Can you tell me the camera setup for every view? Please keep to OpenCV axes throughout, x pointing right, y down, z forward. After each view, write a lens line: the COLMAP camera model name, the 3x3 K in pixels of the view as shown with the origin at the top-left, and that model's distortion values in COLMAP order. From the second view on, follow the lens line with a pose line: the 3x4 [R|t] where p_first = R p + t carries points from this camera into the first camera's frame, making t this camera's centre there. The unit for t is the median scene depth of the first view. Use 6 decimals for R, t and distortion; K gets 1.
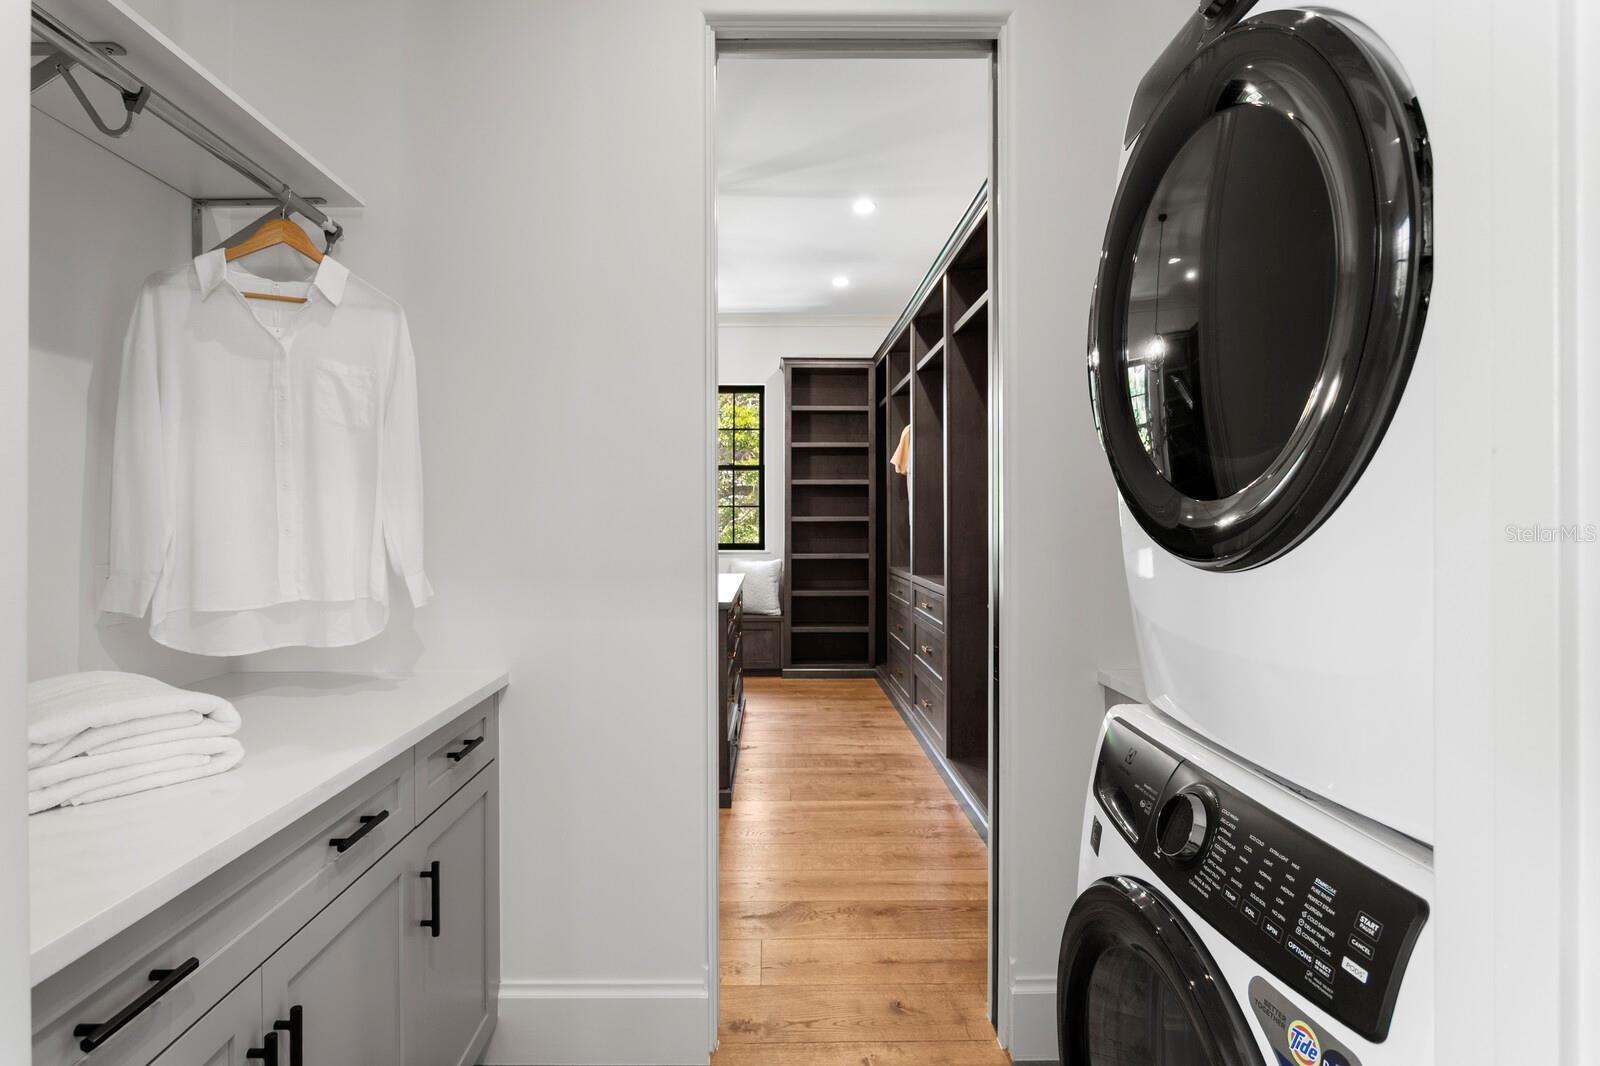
lens RADIAL K [[779.6, 0, 796.1], [0, 779.6, 524.0], [0, 0, 1]] dist [-0.004554, -0.001521]
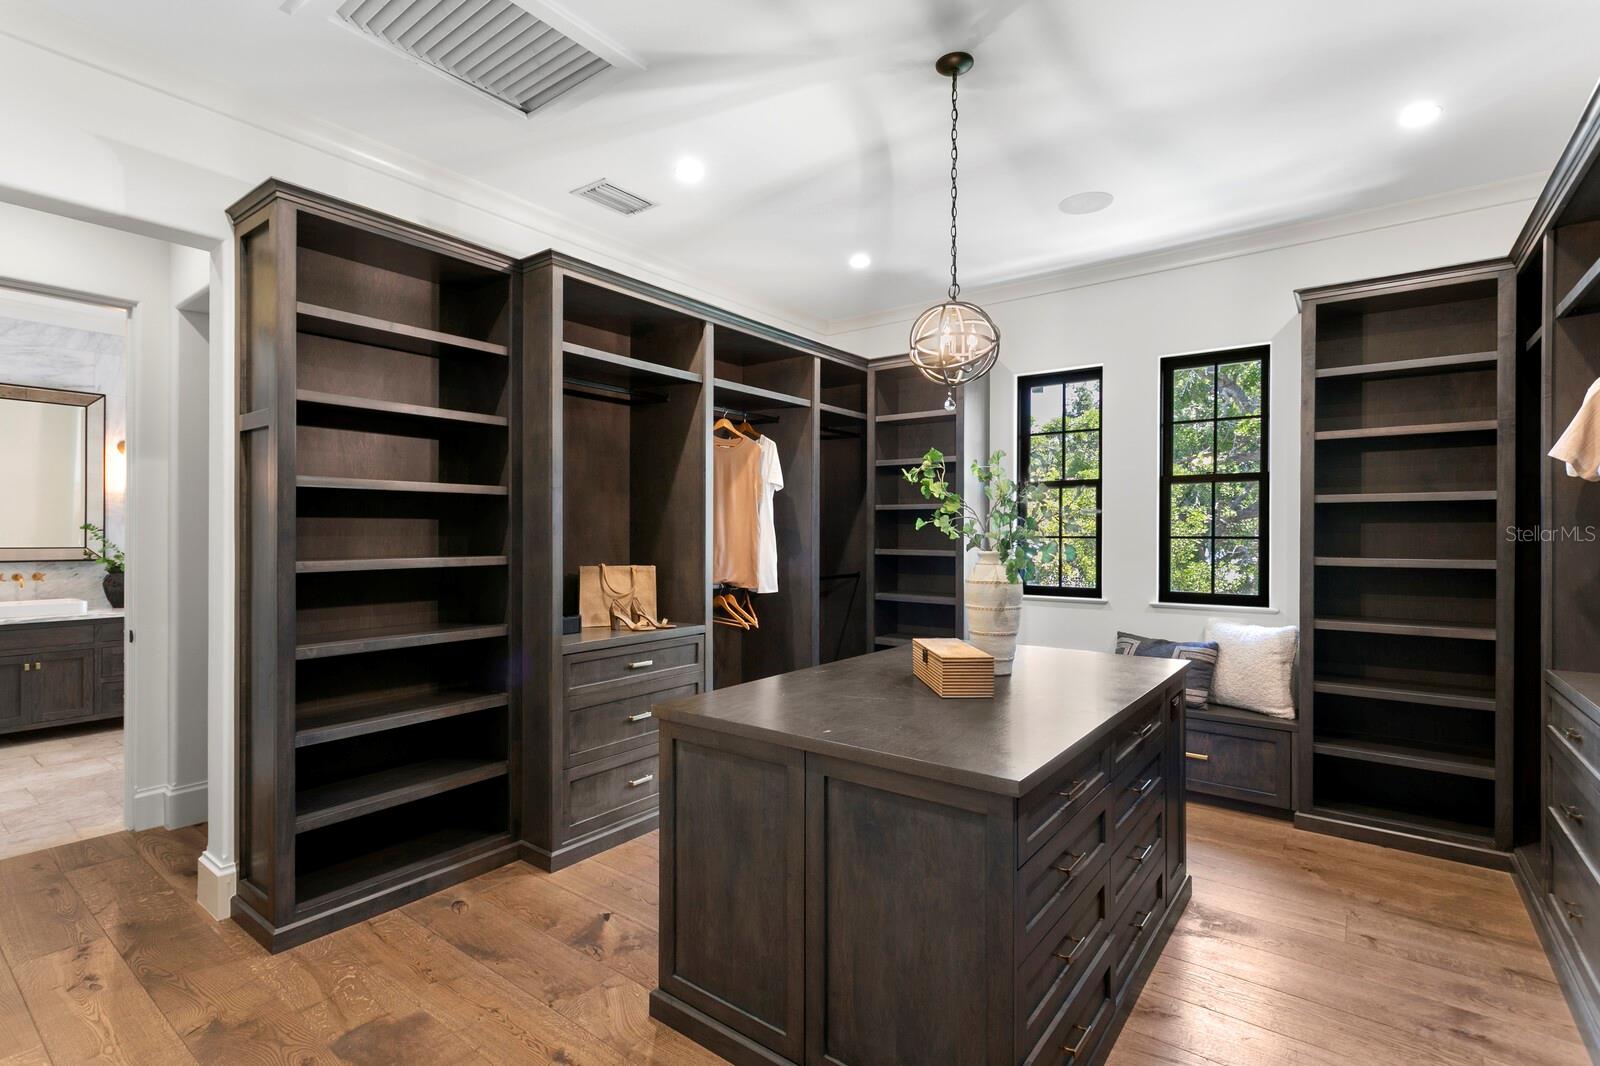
lens RADIAL K [[750.8, 0, 795.3], [0, 750.8, 532.1], [0, 0, 1]] dist [0.015551, -0.001083]
pose [[0.776418, 0.006493, -0.630185, 0.049533], [-0.011085, 0.999933, -0.003354, -0.022218], [0.630121, 0.009590, 0.776438, 0.304253]]
